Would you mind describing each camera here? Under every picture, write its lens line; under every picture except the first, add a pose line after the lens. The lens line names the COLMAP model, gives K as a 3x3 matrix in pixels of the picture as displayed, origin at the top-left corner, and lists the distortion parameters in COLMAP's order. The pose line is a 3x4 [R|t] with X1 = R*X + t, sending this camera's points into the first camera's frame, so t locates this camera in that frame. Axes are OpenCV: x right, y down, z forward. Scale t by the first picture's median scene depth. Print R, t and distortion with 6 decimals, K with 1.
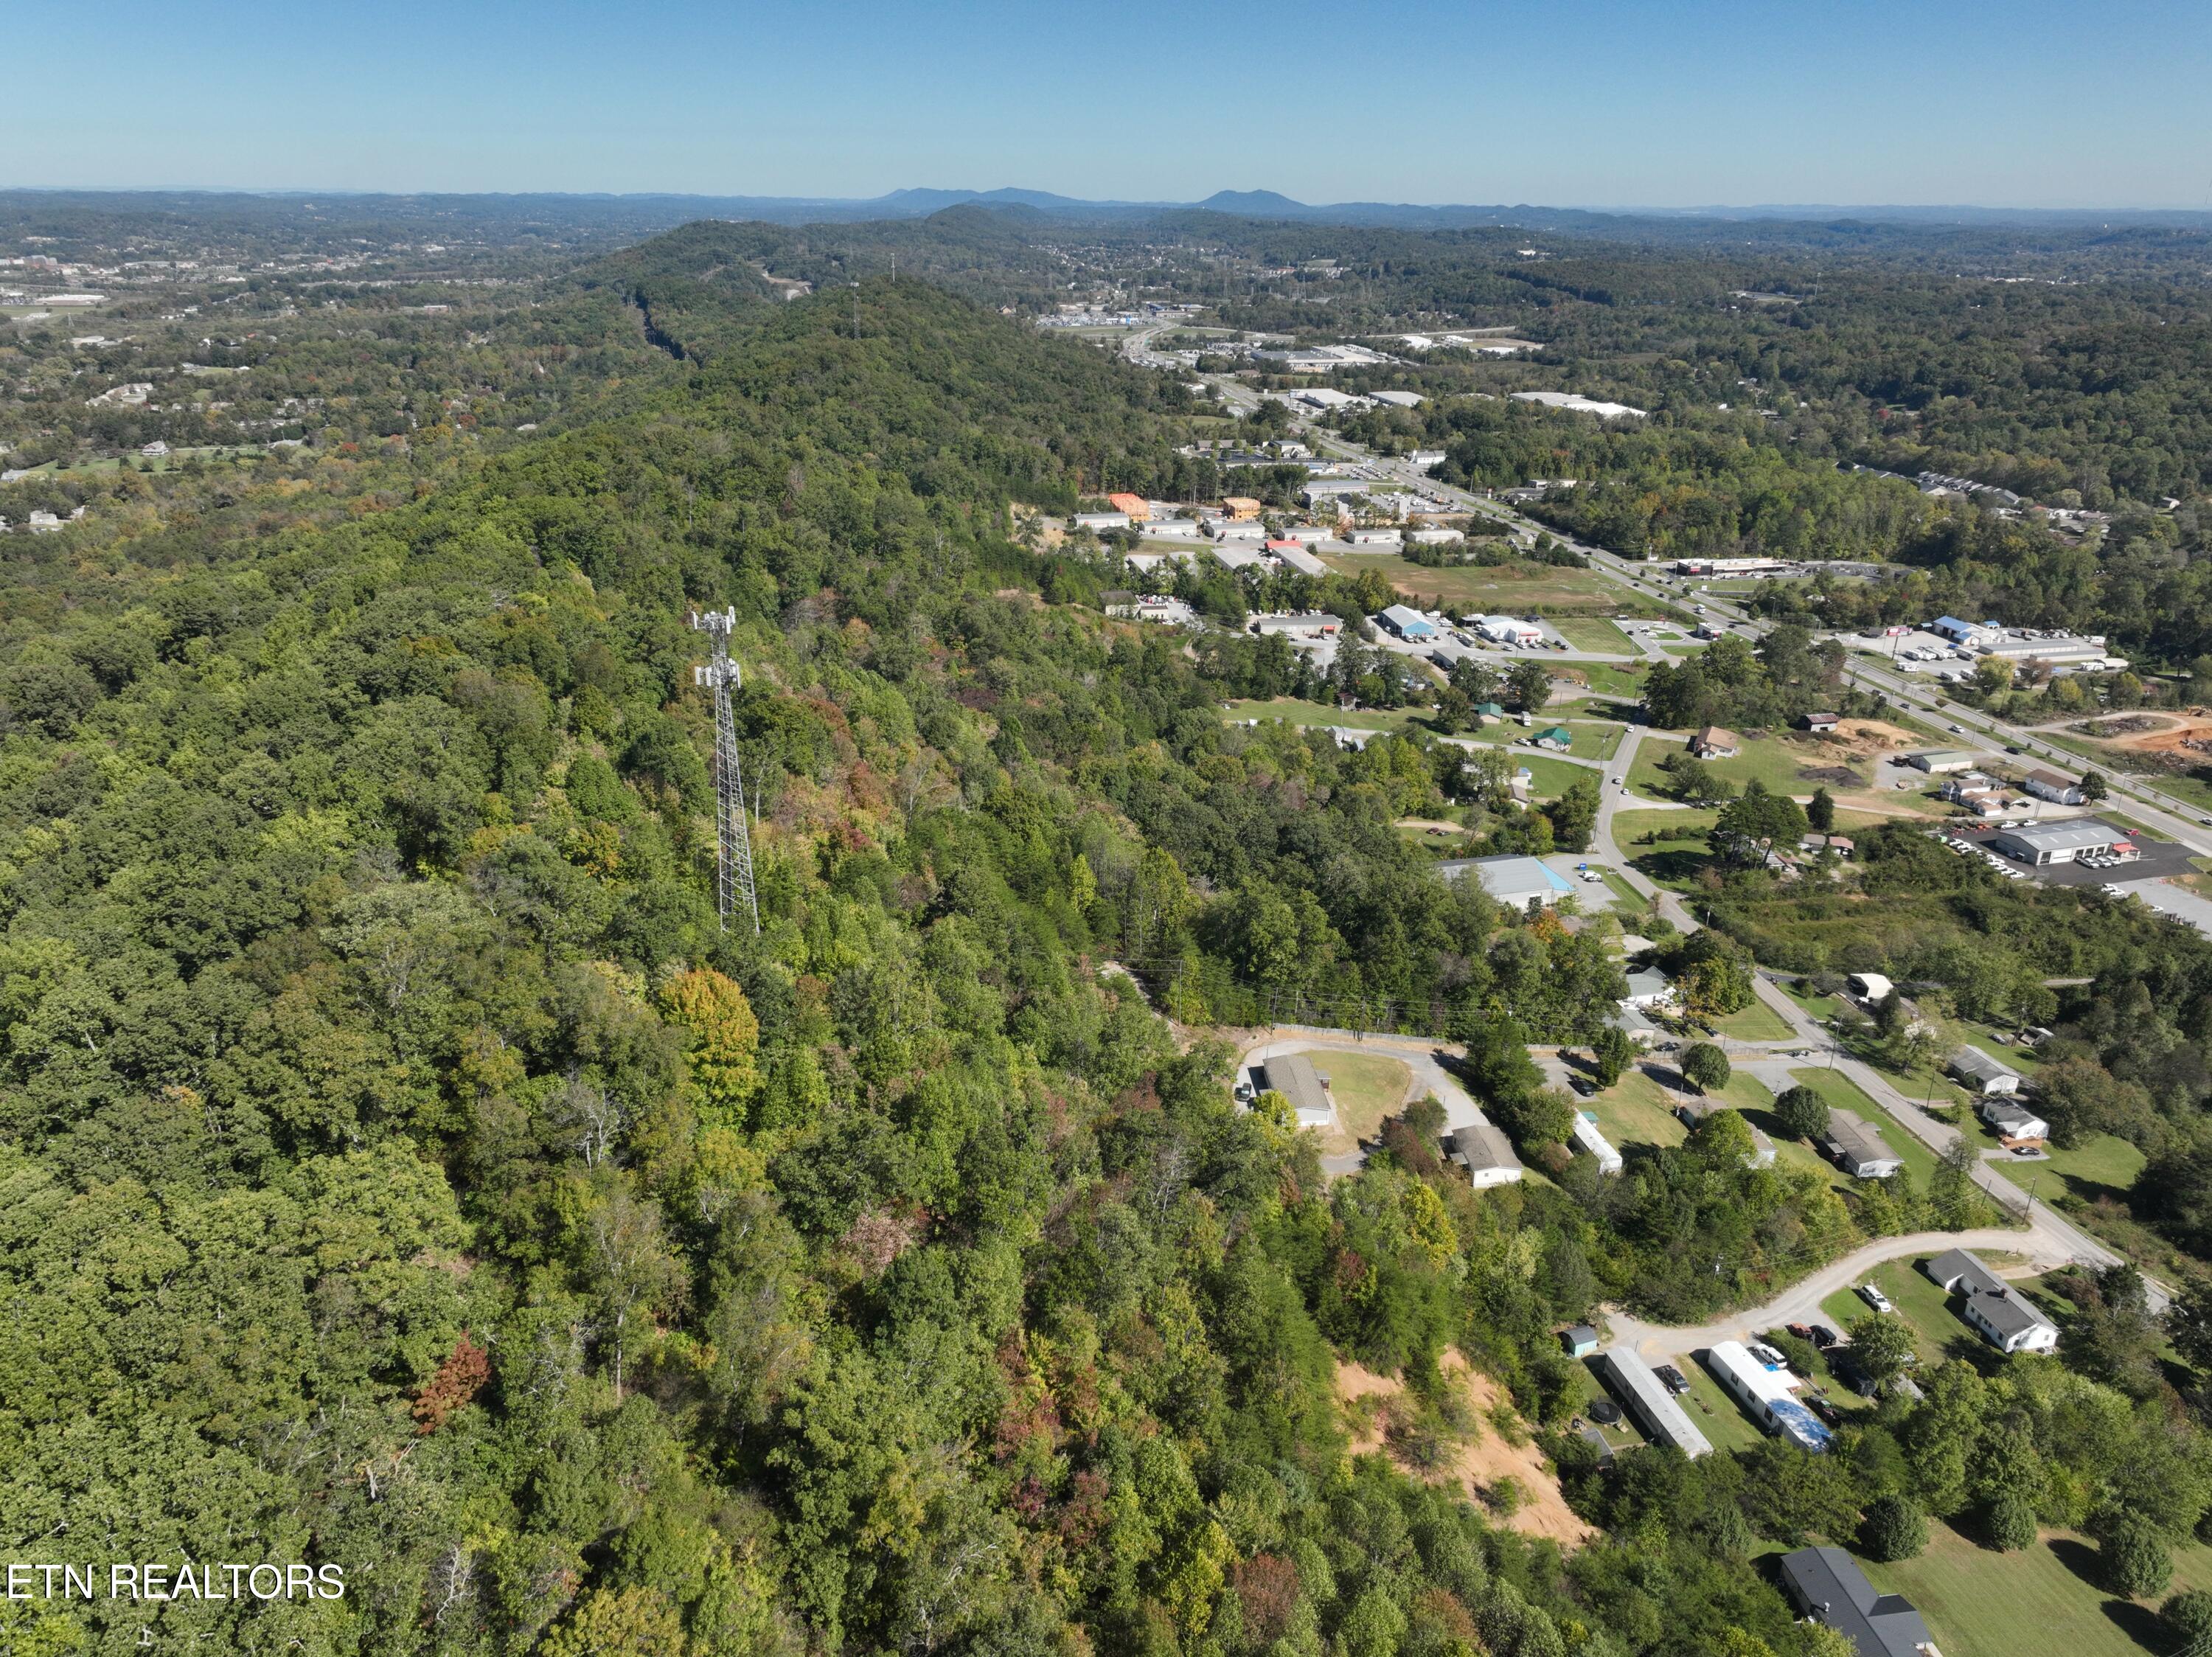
lens RADIAL K [[1545.2, 0, 1124.1], [0, 1545.2, 839.0], [0, 0, 1]] dist [-0.000890, 0.017630]
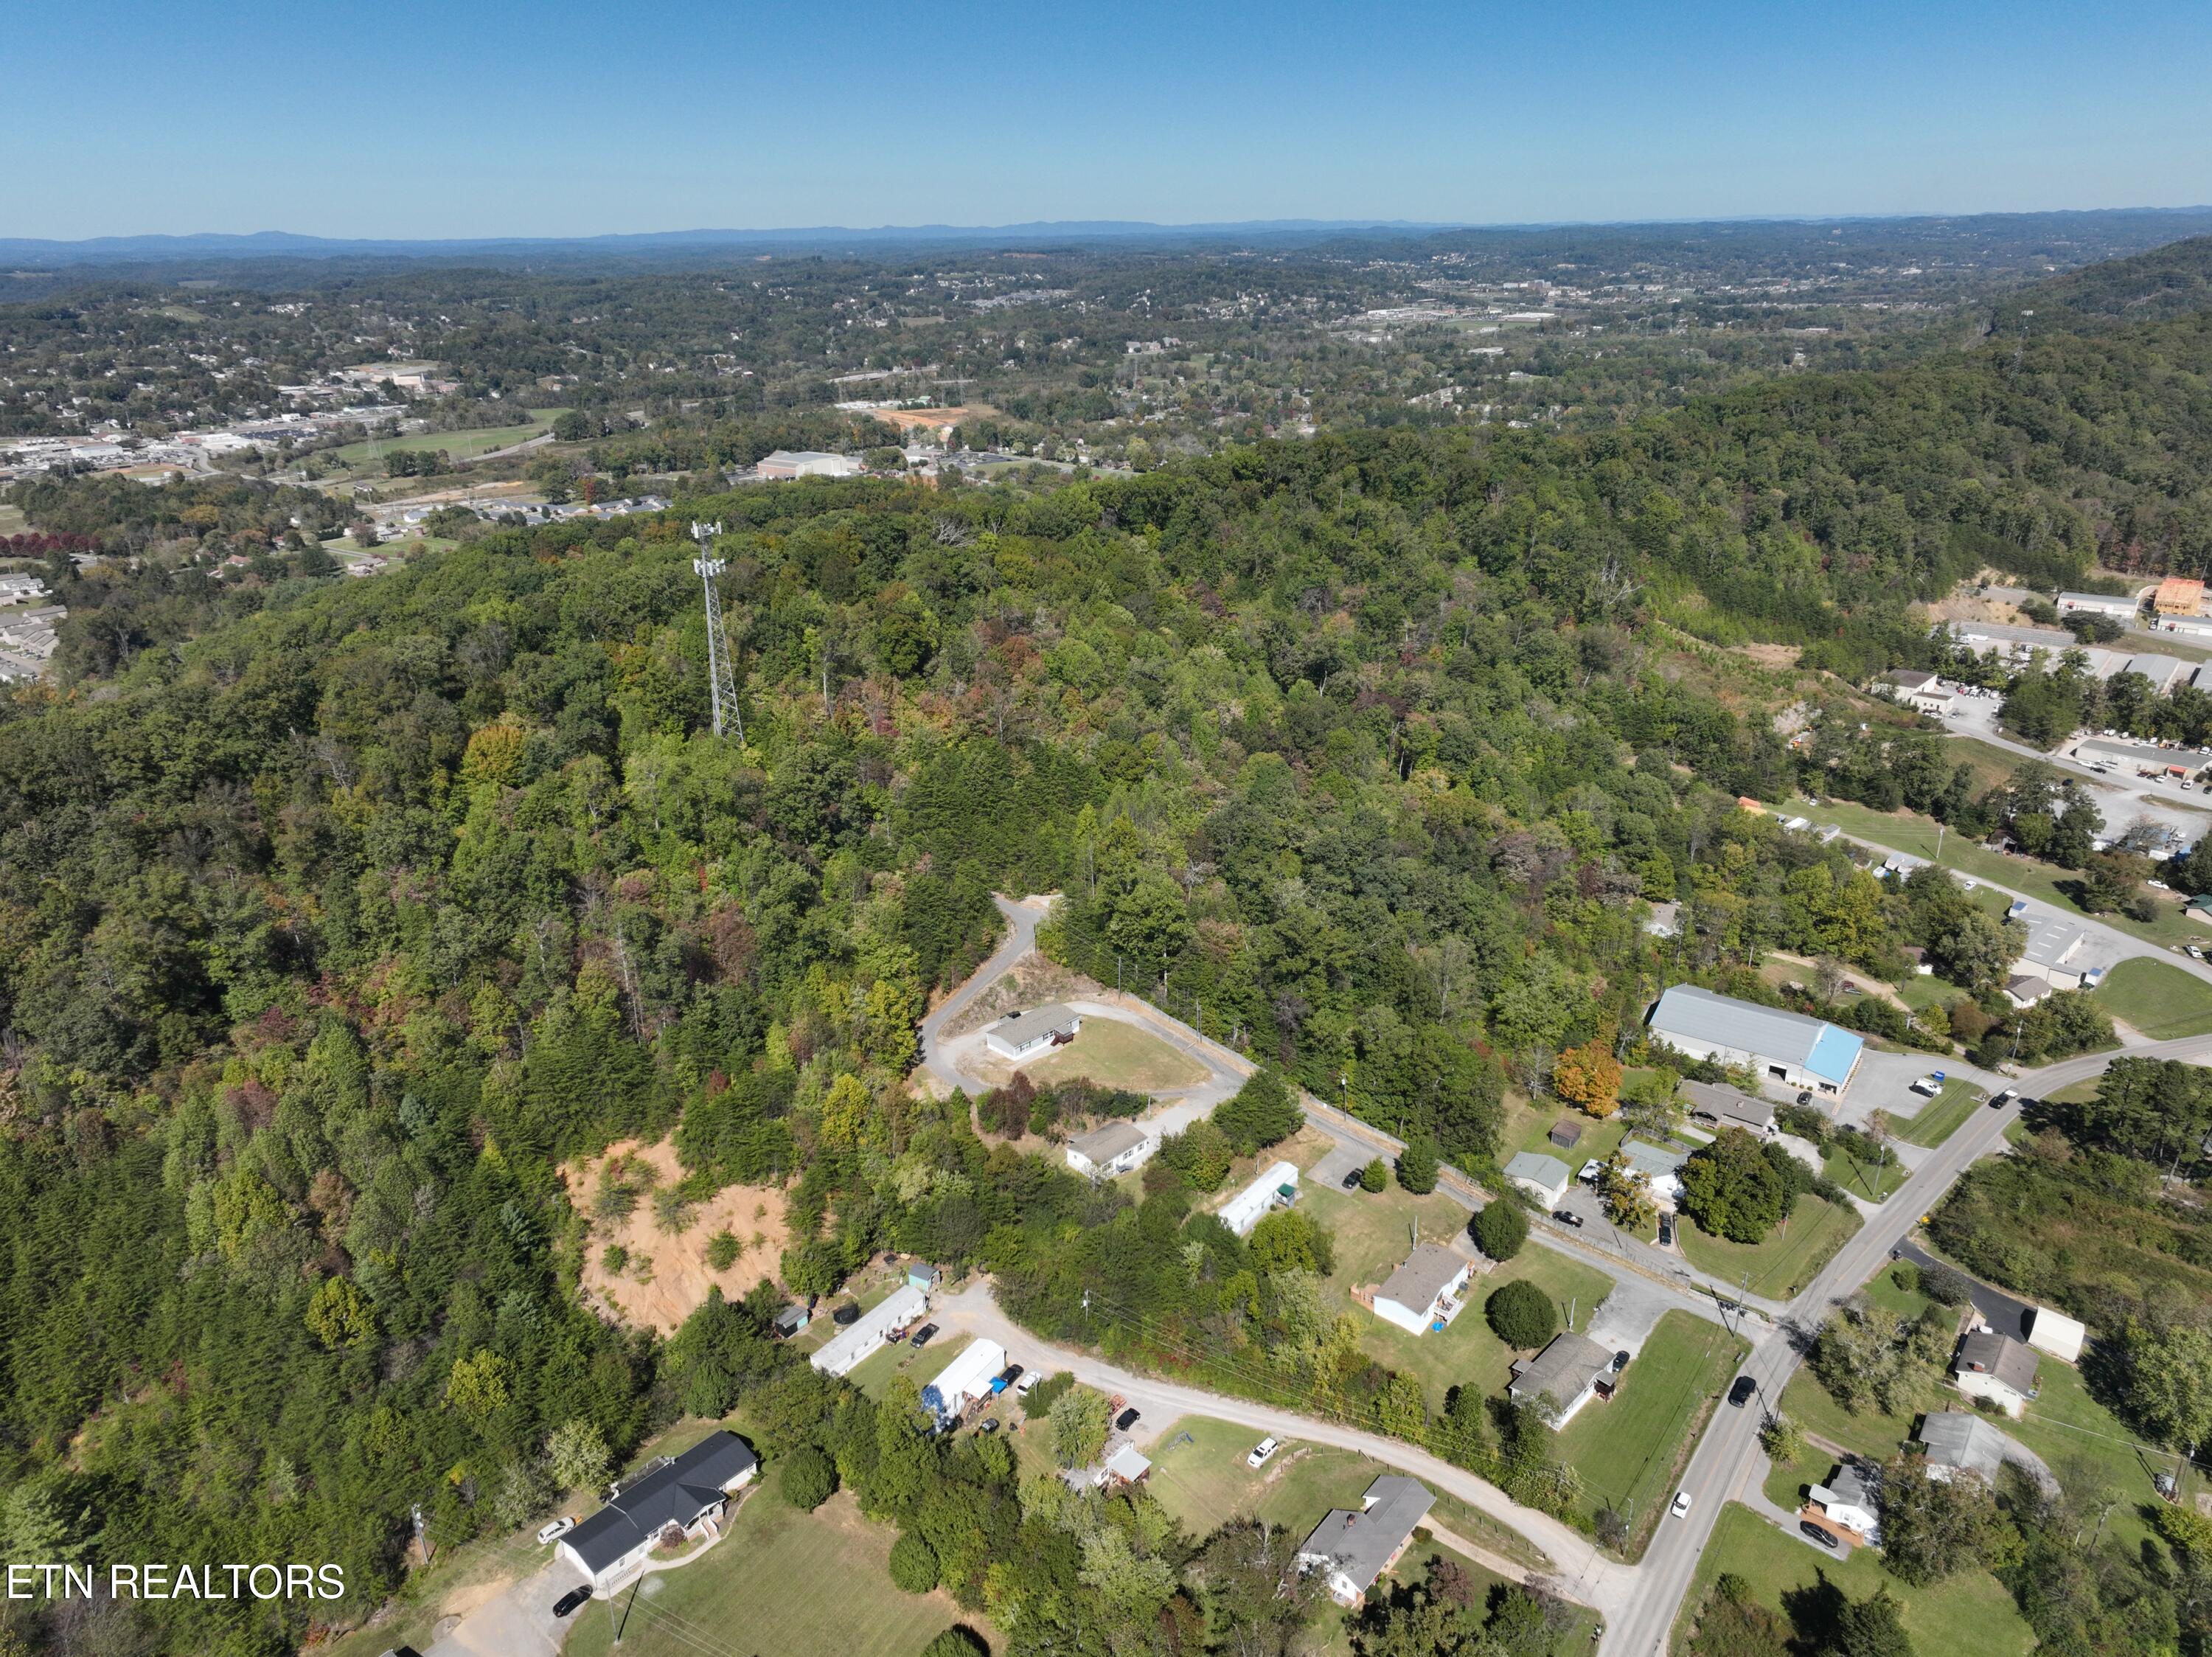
lens RADIAL K [[1545.2, 0, 1116.6], [0, 1545.2, 843.2], [0, 0, 1]] dist [-0.000890, 0.017630]
pose [[0.634219, 0.269722, -0.724580, 0.737519], [-0.277198, 0.954196, 0.112566, -0.086266], [0.721753, 0.129460, 0.679936, 0.217123]]
